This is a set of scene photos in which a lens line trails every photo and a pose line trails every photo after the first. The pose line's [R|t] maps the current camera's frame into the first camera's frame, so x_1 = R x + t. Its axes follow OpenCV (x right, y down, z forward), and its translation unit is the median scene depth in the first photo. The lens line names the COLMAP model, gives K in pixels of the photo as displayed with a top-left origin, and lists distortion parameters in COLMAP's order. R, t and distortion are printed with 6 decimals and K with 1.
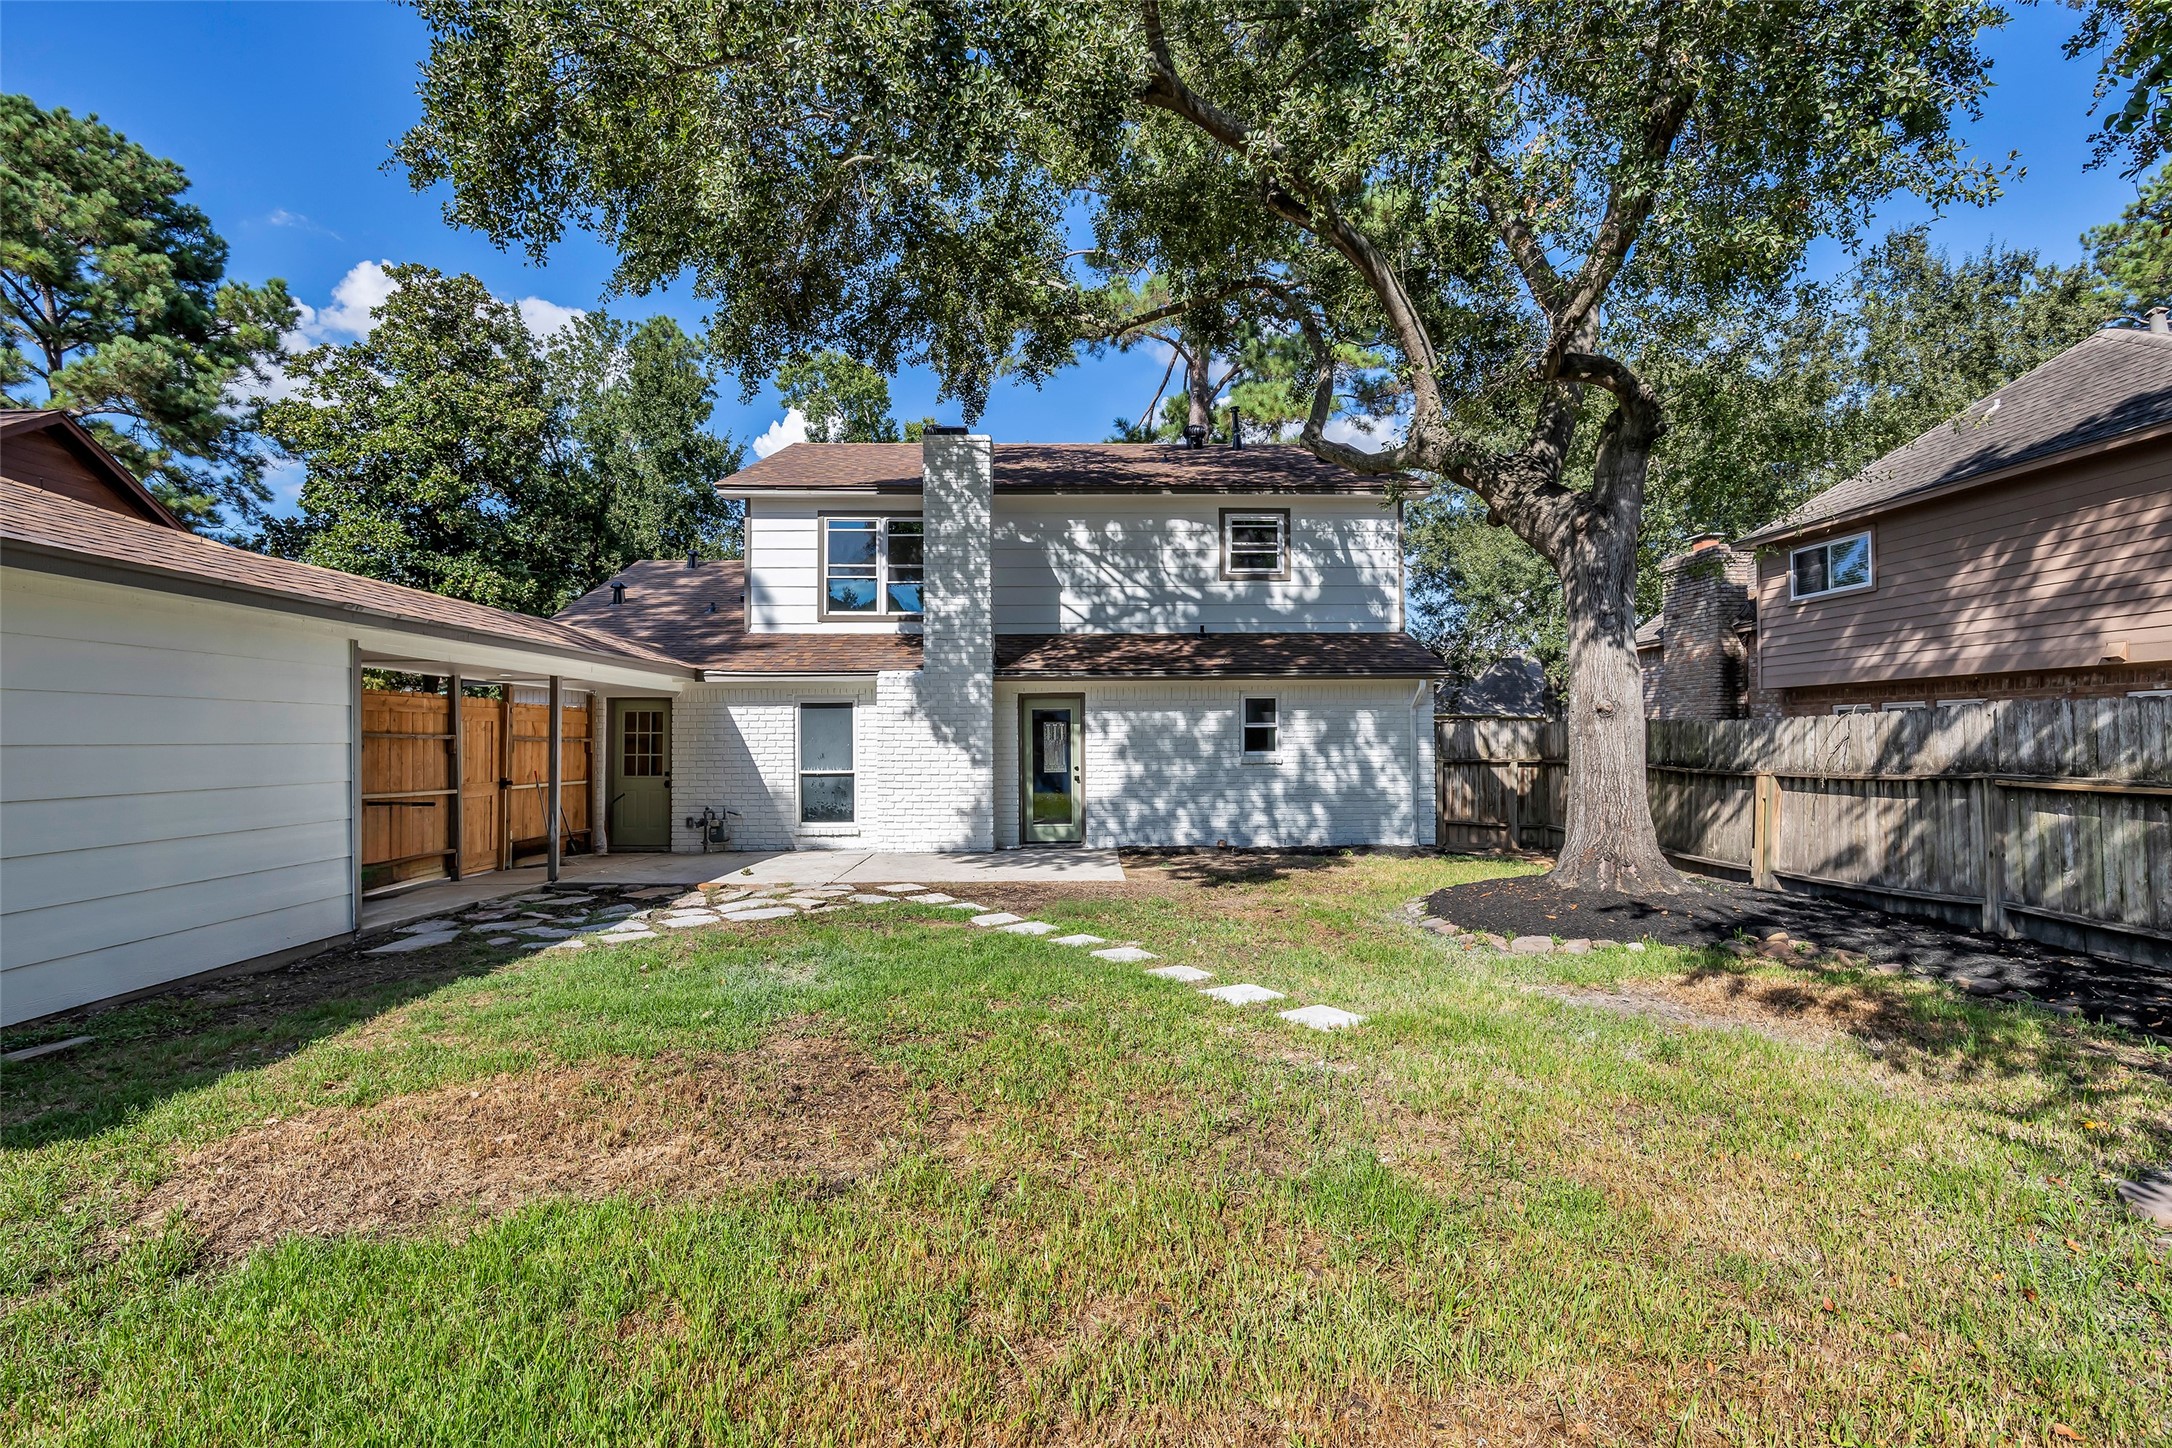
lens RADIAL K [[1009.0, 0, 1092.1], [0, 1009.0, 711.9], [0, 0, 1]] dist [0.000917, 0.000102]
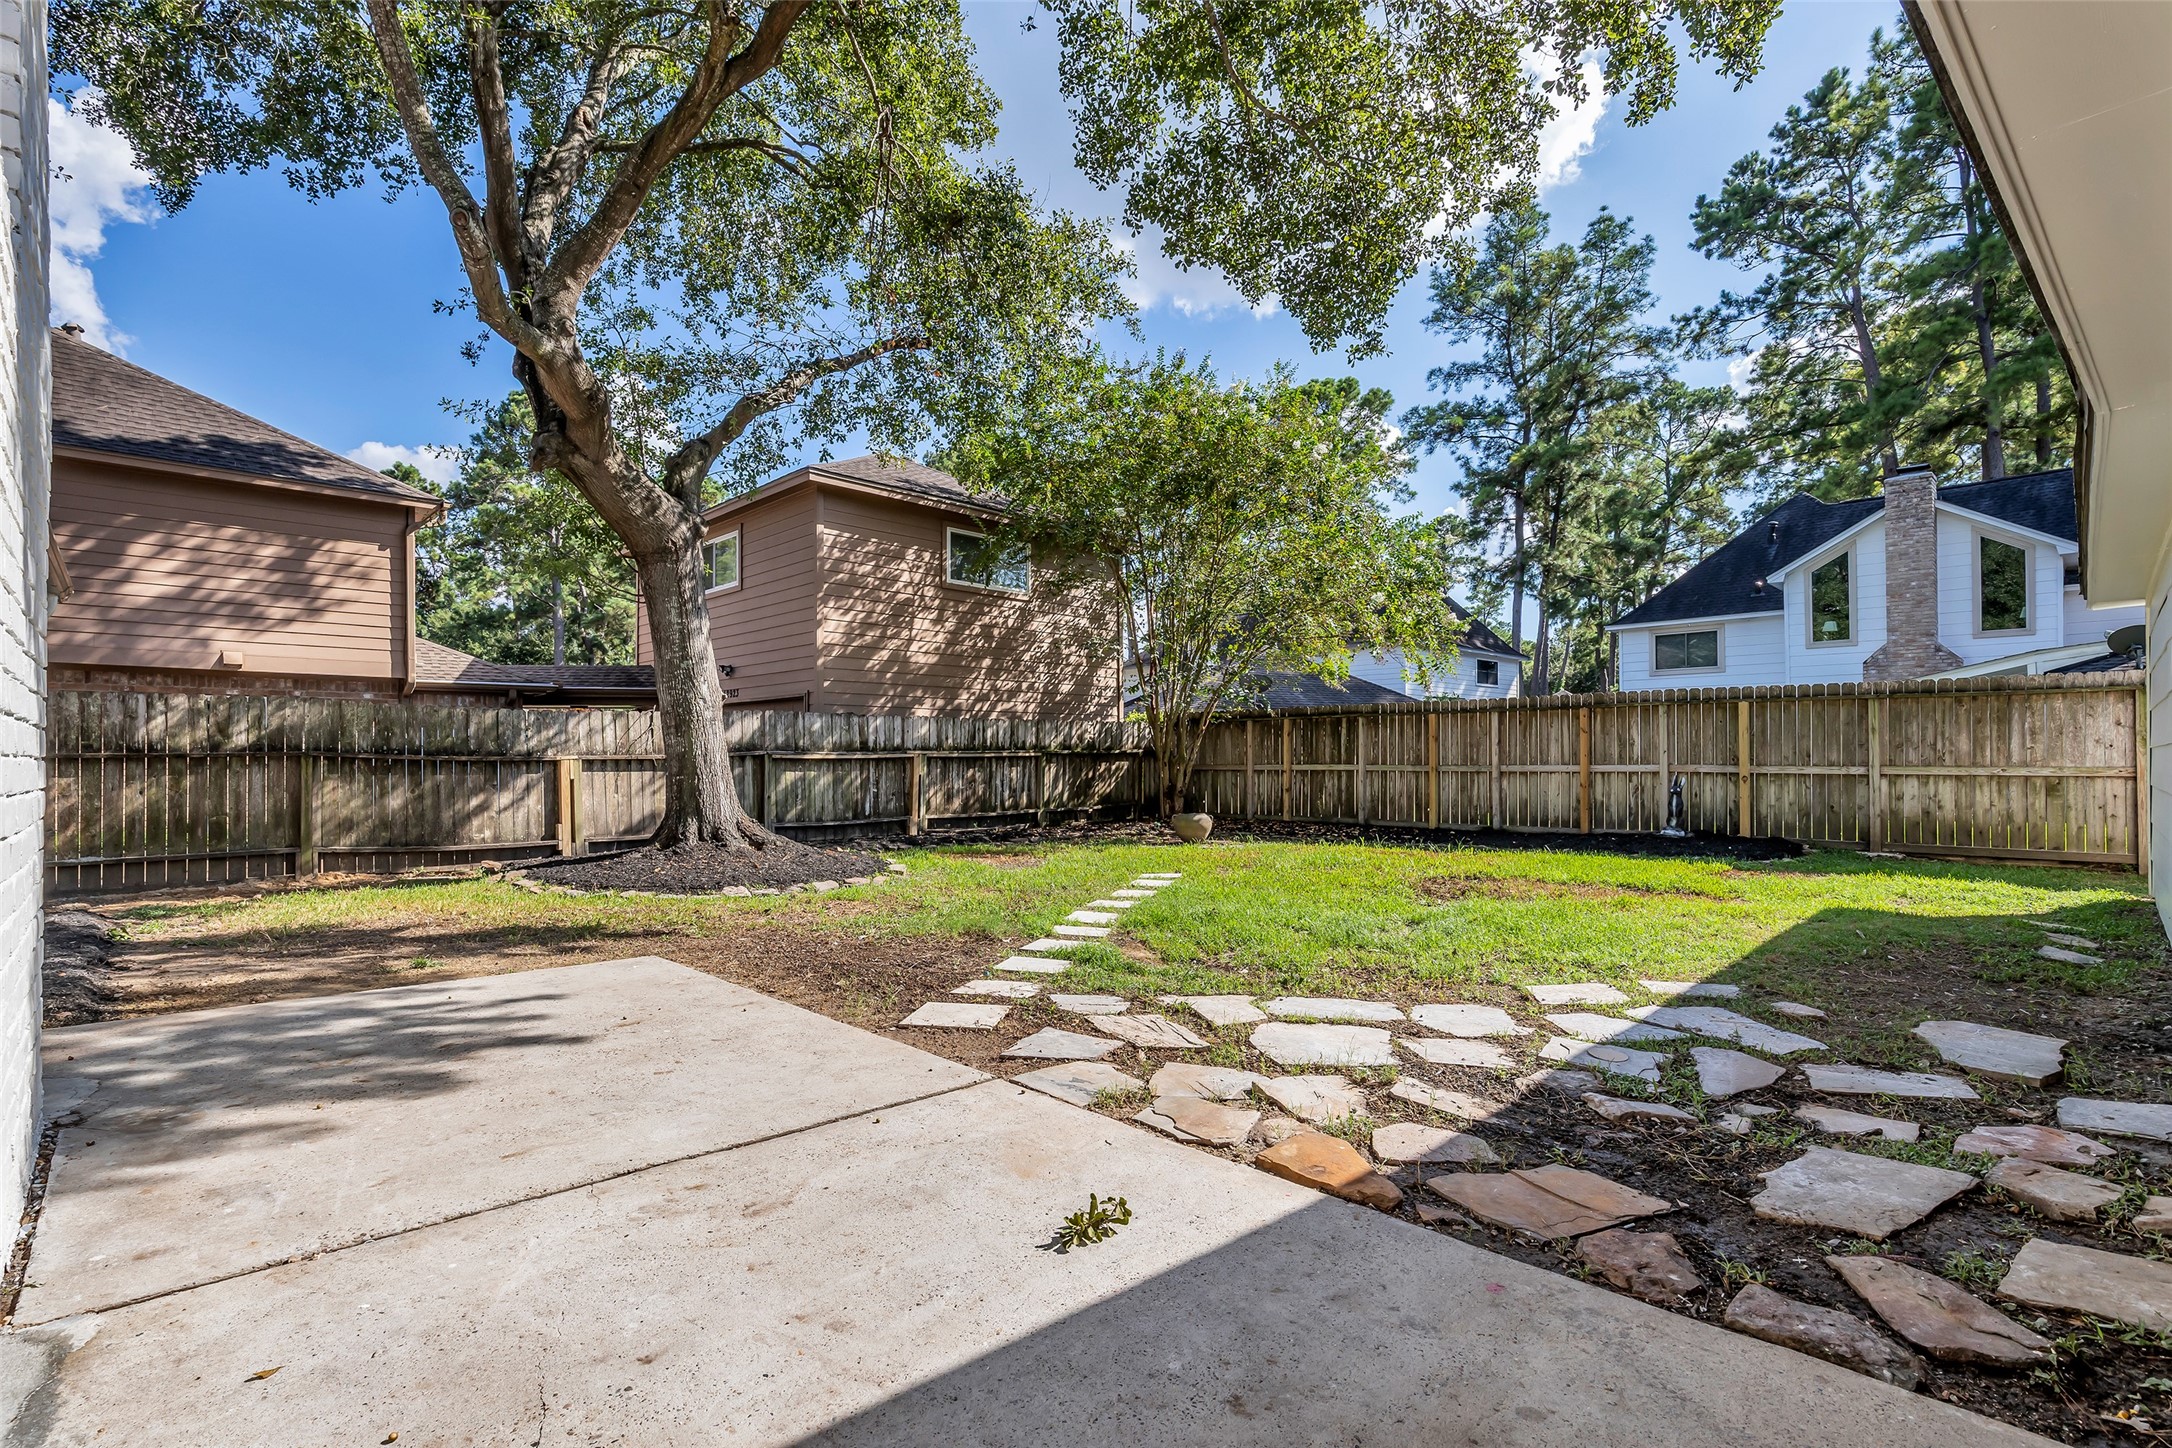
lens RADIAL K [[980.8, 0, 1077.9], [0, 980.8, 752.7], [0, 0, 1]] dist [0.000239, -0.000030]
pose [[-0.670570, 0.007845, 0.741805, -0.448820], [-0.016386, 0.999543, -0.025383, 0.057554], [-0.741665, -0.029177, -0.670135, 1.066051]]
